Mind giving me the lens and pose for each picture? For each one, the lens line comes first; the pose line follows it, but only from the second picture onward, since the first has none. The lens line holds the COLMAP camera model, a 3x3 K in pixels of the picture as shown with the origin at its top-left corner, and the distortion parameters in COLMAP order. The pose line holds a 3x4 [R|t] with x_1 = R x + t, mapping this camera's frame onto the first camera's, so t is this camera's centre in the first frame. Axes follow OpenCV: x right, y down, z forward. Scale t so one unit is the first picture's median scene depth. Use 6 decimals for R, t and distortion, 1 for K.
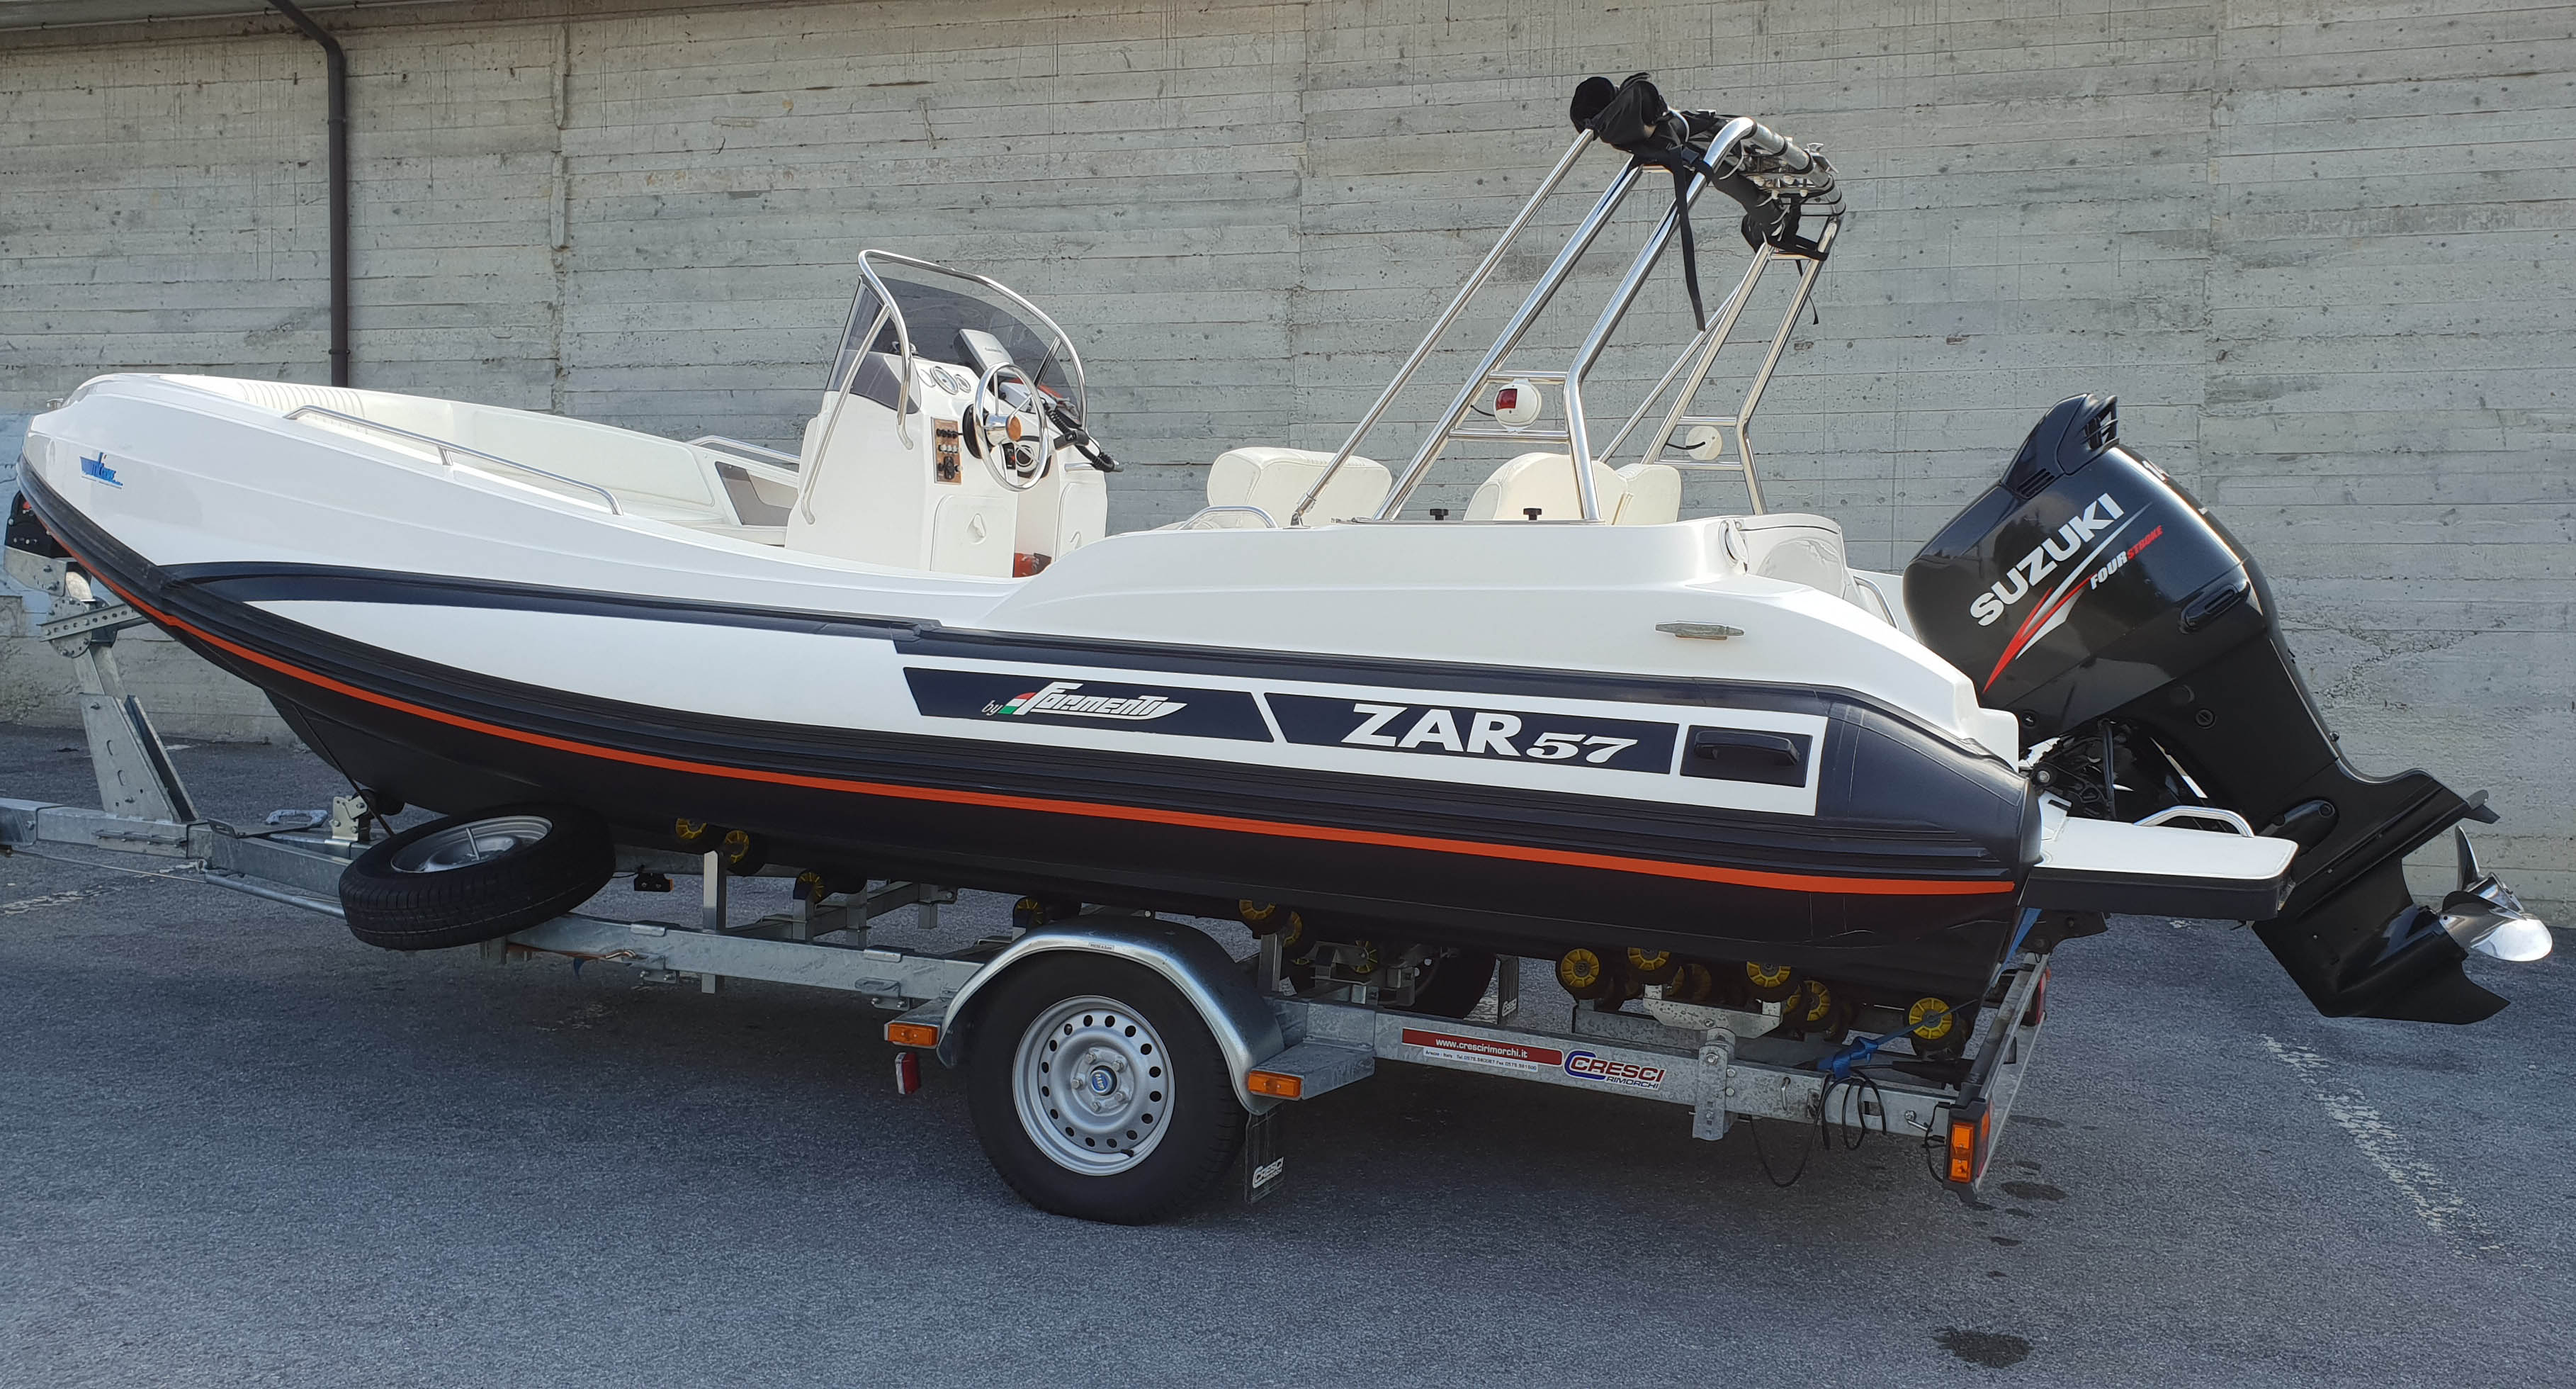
lens RADIAL K [[2196.9, 0, 1396.1], [0, 2196.9, 682.7], [0, 0, 1]] dist [0.189136, -0.433246]
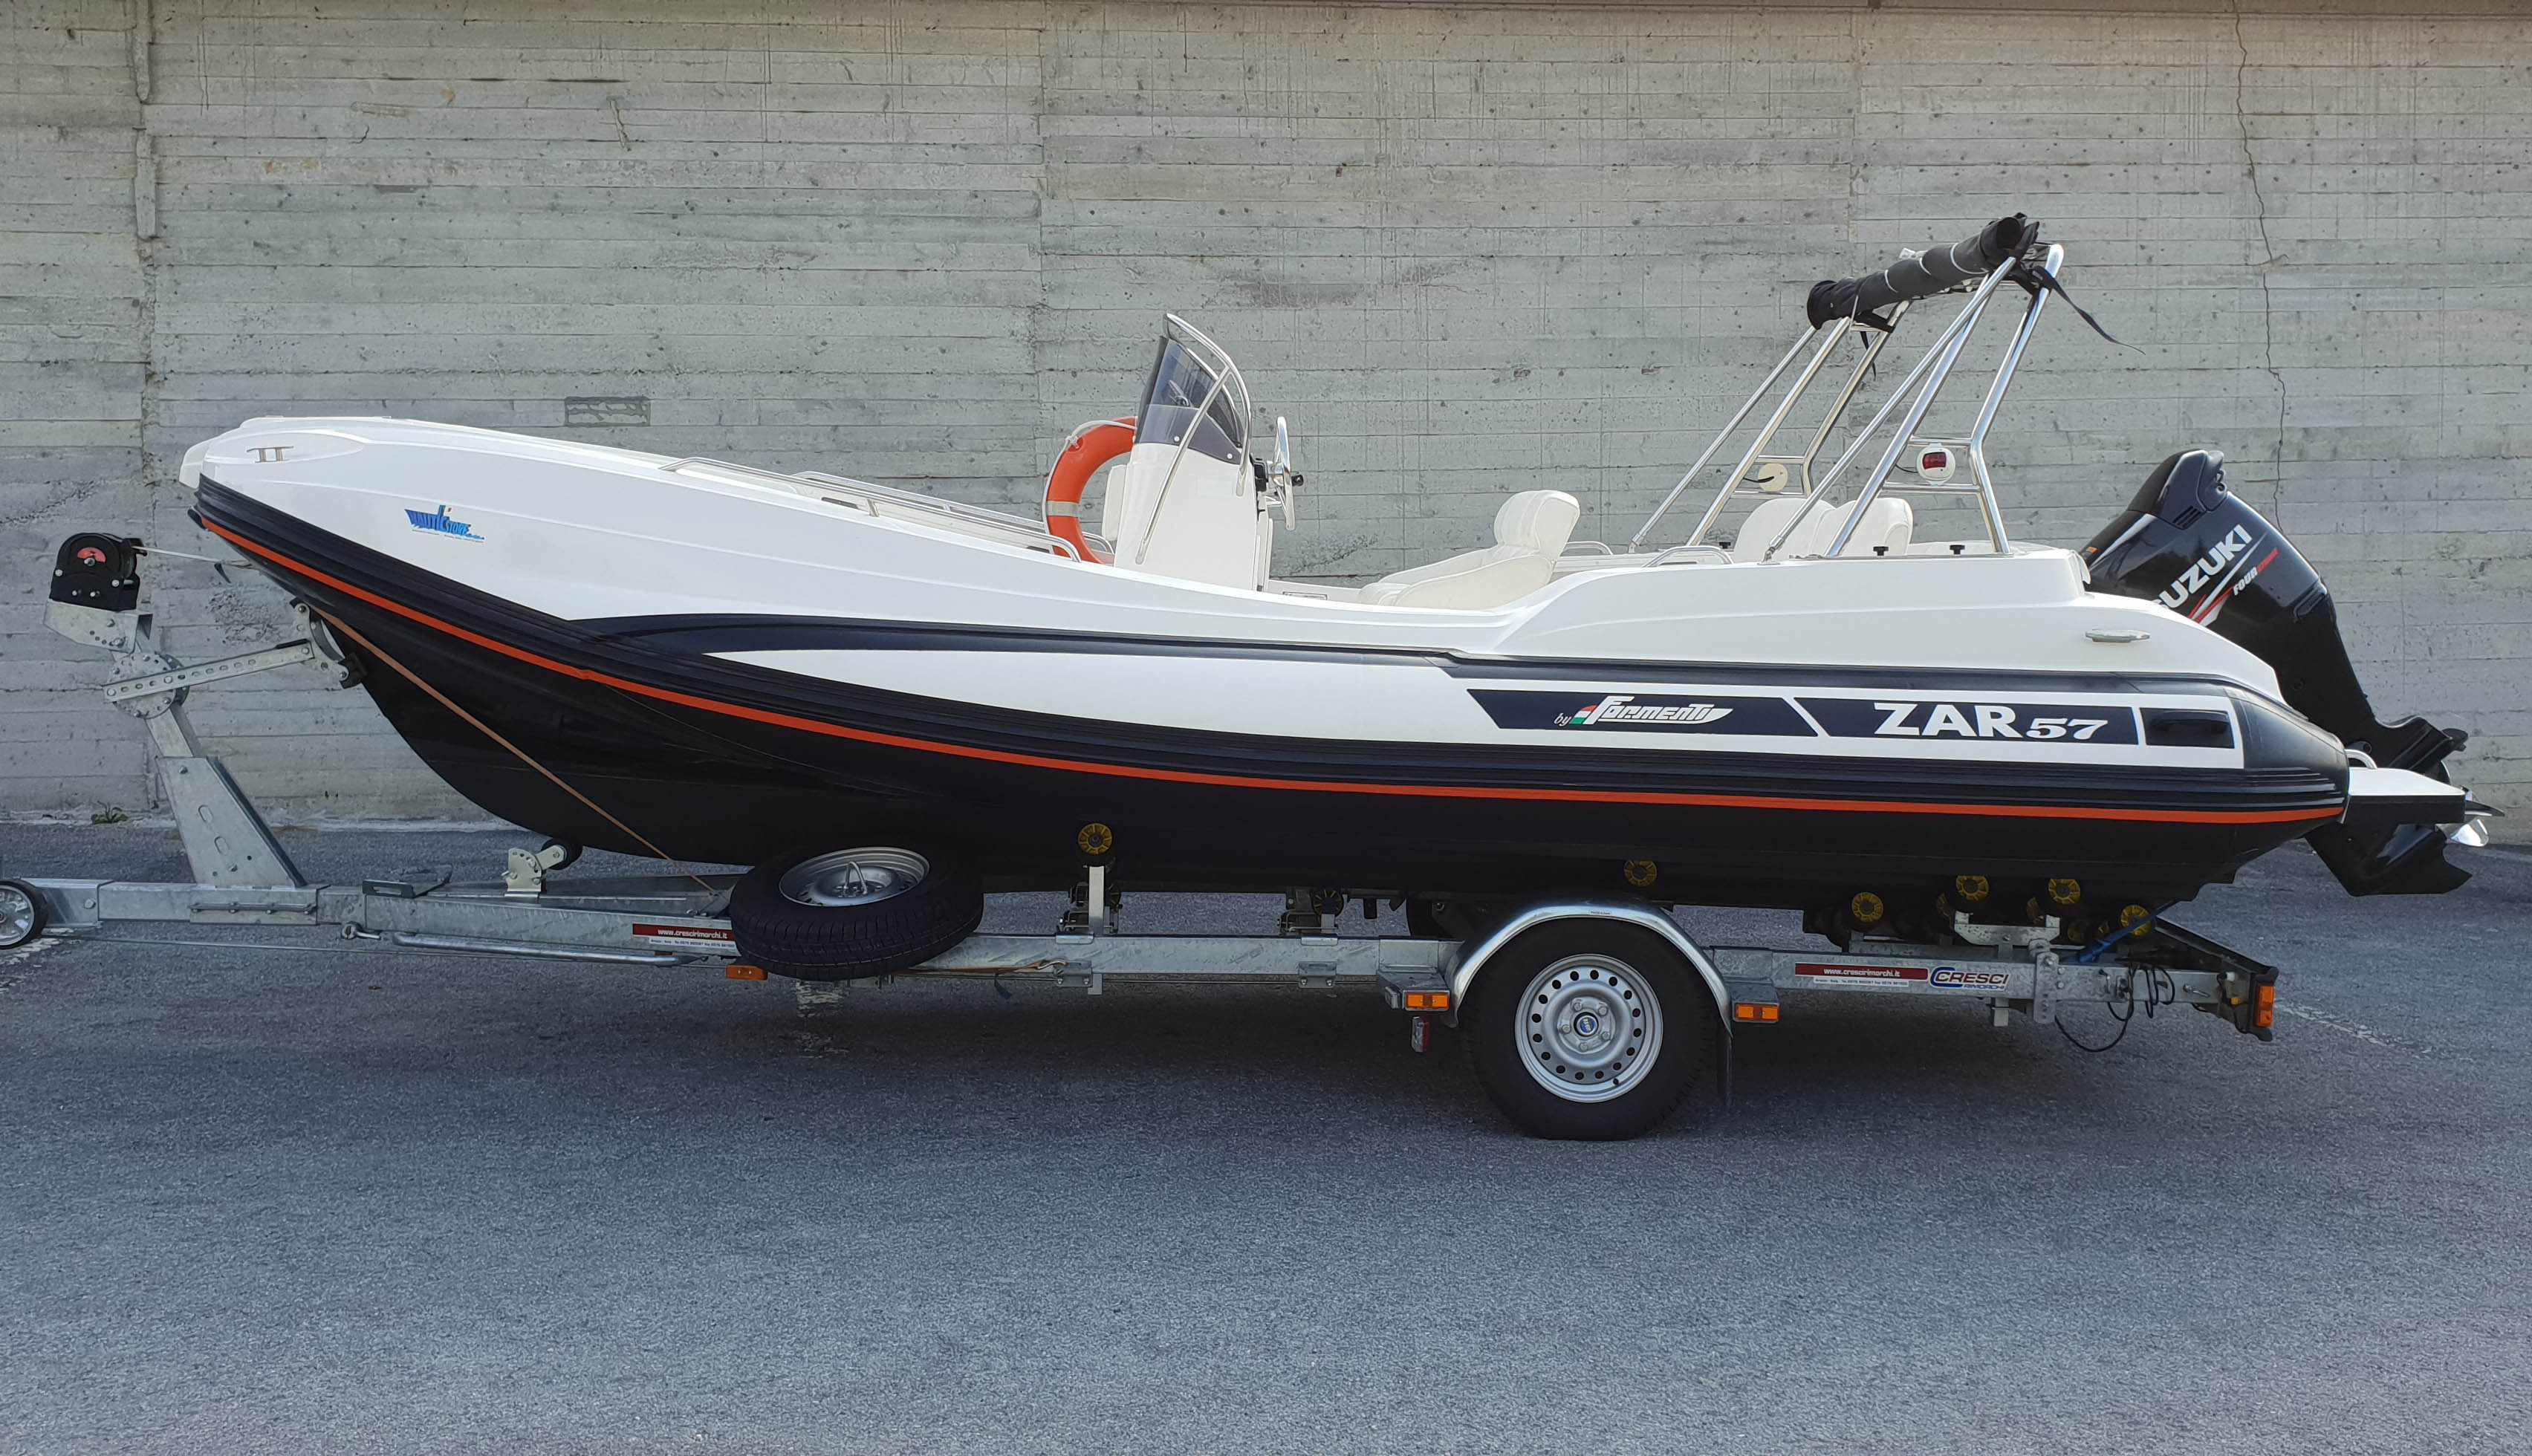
lens RADIAL K [[2325.4, 0, 1301.3], [0, 2325.4, 700.6], [0, 0, 1]] dist [0.216902, -0.661591]
pose [[0.927771, -0.043428, 0.370614, -0.395638], [0.038182, 0.999040, 0.021484, -0.016100], [-0.371191, -0.005781, 0.928538, -0.067314]]
